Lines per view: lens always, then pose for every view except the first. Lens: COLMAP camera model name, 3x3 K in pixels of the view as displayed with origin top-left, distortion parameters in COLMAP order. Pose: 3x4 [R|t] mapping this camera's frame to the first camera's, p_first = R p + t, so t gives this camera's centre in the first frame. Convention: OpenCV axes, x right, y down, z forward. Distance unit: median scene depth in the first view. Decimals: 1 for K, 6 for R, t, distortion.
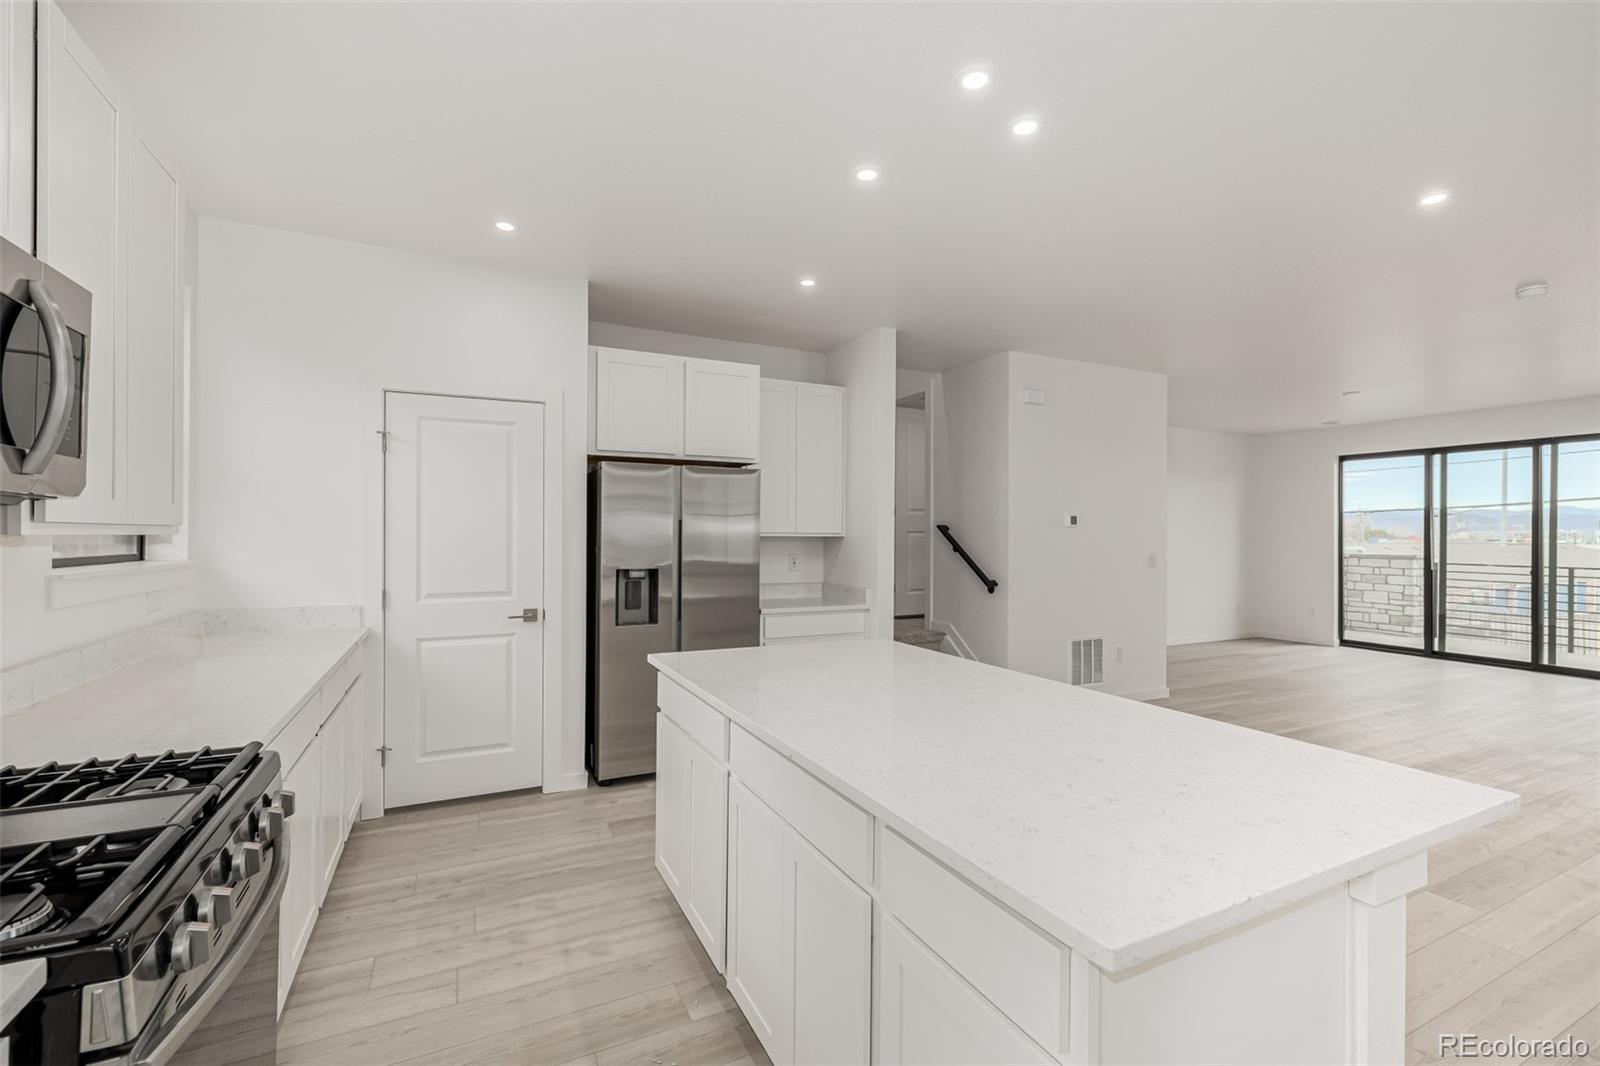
lens RADIAL K [[684.7, 0, 790.4], [0, 684.7, 533.1], [0, 0, 1]] dist [-0.000044, 0.000090]
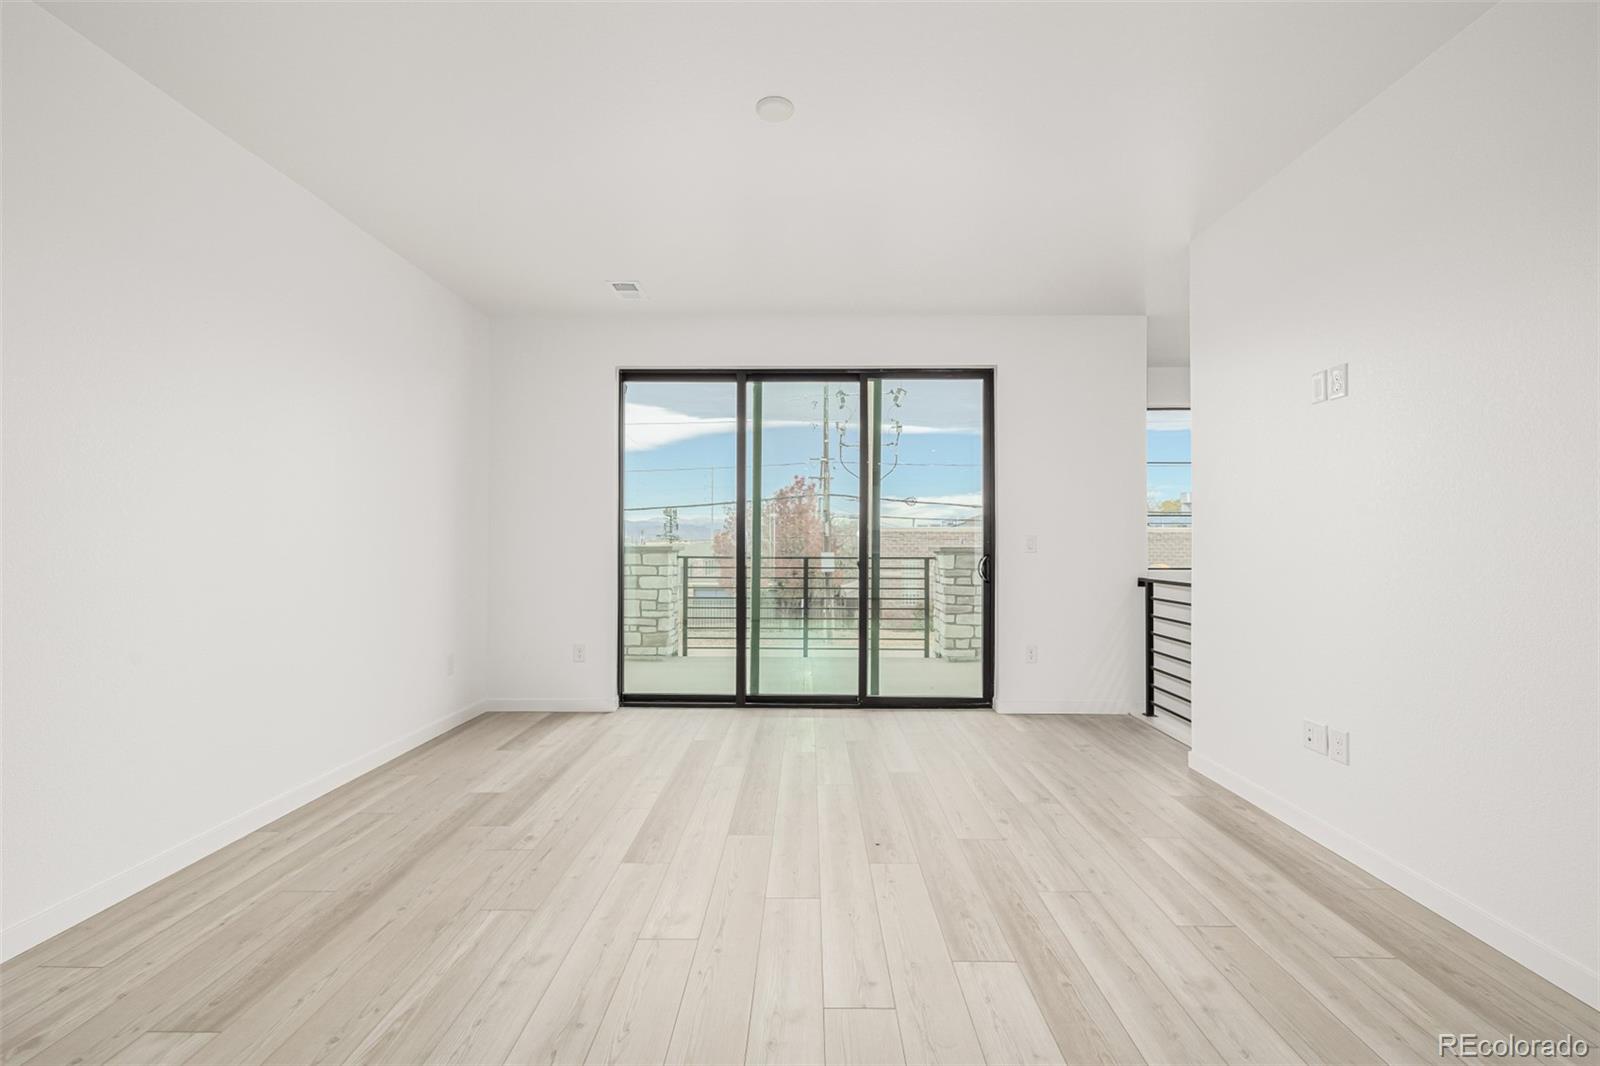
lens RADIAL K [[684.7, 0, 790.4], [0, 684.7, 533.1], [0, 0, 1]] dist [-0.000044, 0.000090]
pose [[0.456887, 0.000374, 0.889525, 0.368443], [0.002662, 0.999995, -0.001788, 0.022346], [-0.889521, 0.003185, 0.456883, 0.621102]]
